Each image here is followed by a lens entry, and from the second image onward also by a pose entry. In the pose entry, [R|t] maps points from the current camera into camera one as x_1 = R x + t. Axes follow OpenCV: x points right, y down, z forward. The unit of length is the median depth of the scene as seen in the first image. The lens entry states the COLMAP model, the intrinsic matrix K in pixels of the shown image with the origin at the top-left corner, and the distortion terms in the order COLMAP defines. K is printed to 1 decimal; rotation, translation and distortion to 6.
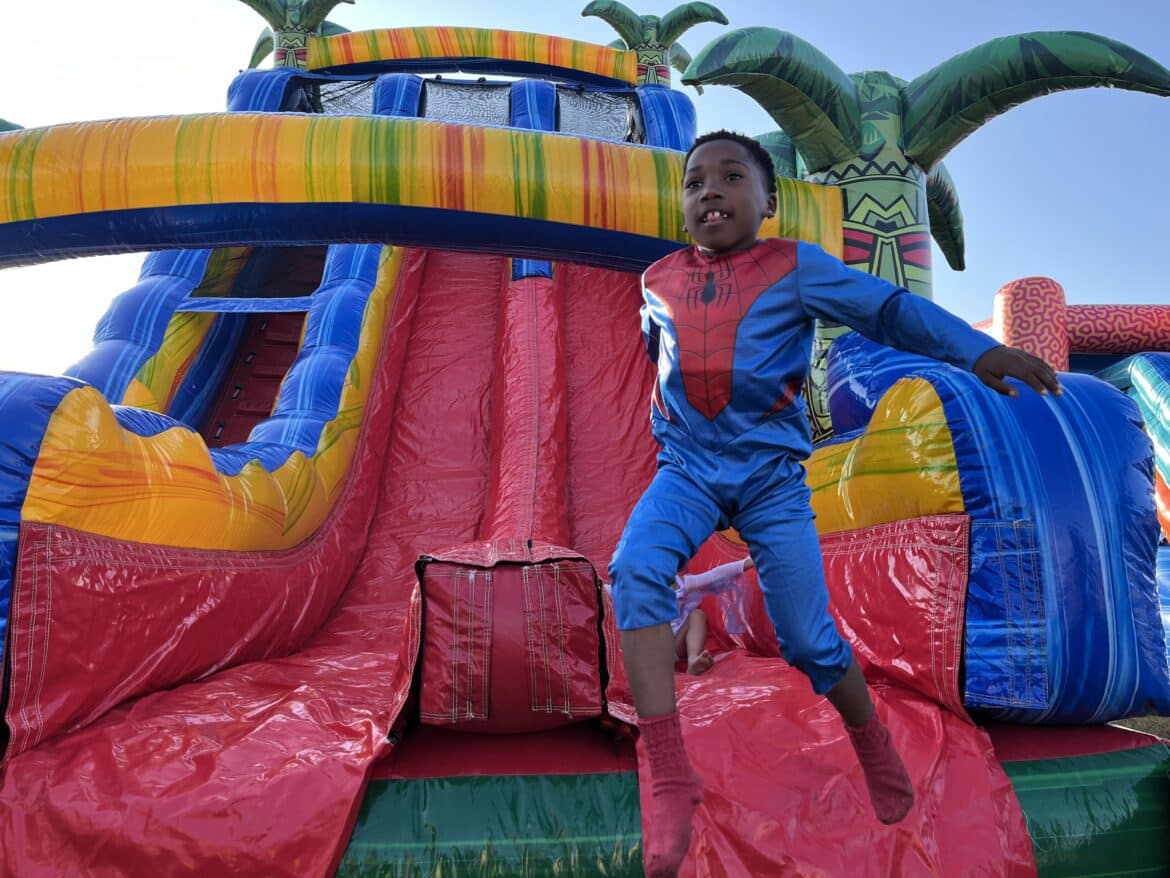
lens RADIAL K [[884.2, 0, 589.8], [0, 884.2, 463.9], [0, 0, 1]] dist [0.054089, -0.073213]
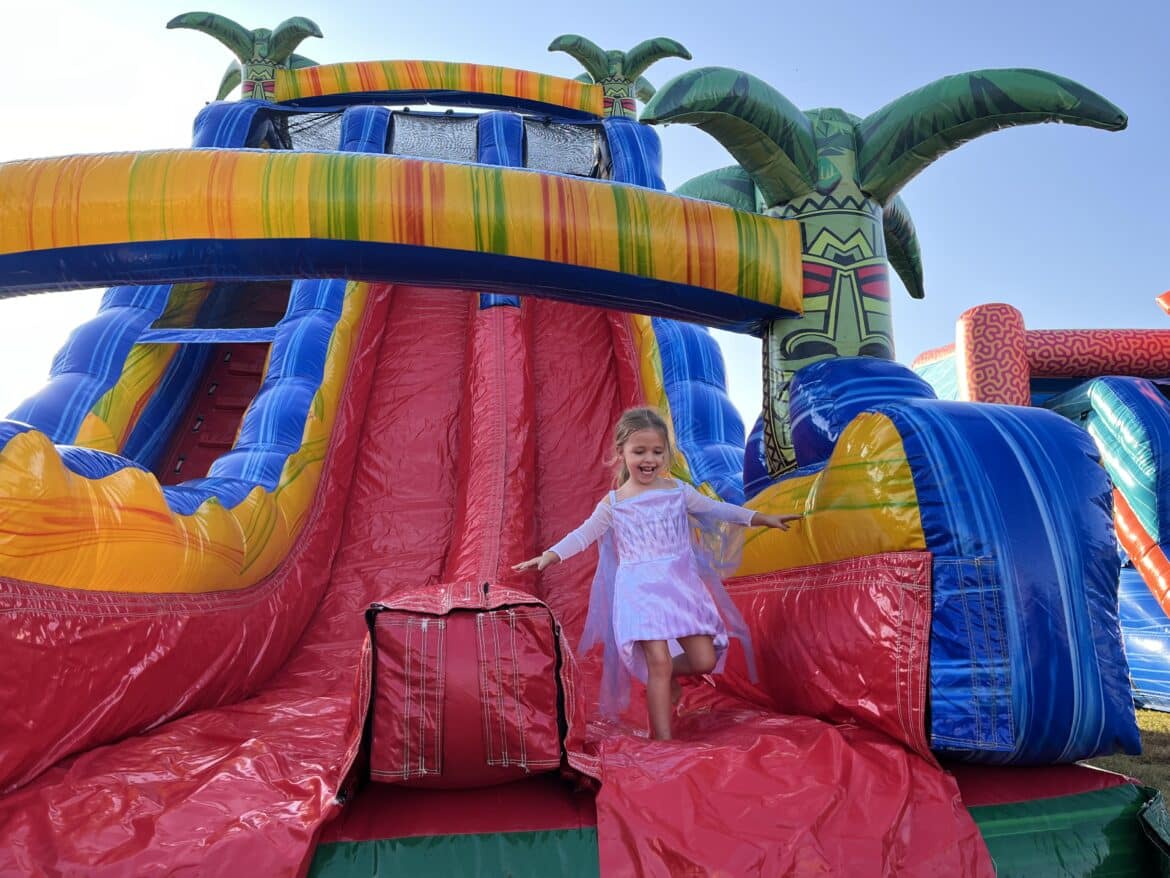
lens RADIAL K [[884.2, 0, 590.2], [0, 884.2, 447.6], [0, 0, 1]] dist [0.054089, -0.073213]
pose [[0.999498, -0.011089, 0.029669, 0.012468], [0.012381, 0.998967, -0.043731, -0.013265], [-0.029153, 0.044076, 0.998603, 0.010611]]
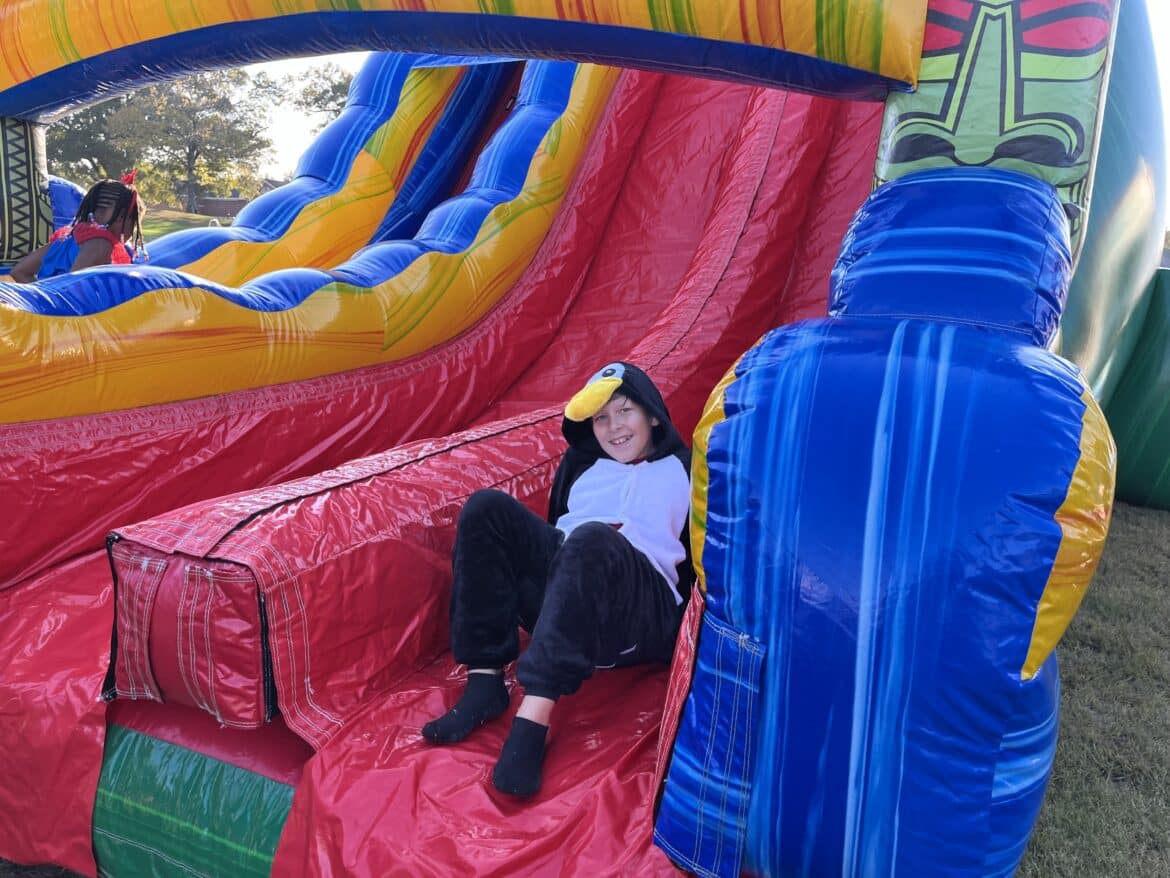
lens RADIAL K [[884.2, 0, 587.0], [0, 884.2, 442.3], [0, 0, 1]] dist [0.054089, -0.073213]
pose [[0.875611, 0.143561, -0.461189, 0.411984], [0.014048, 0.946837, 0.321408, -0.173384], [0.482812, -0.287907, 0.827044, 0.288448]]
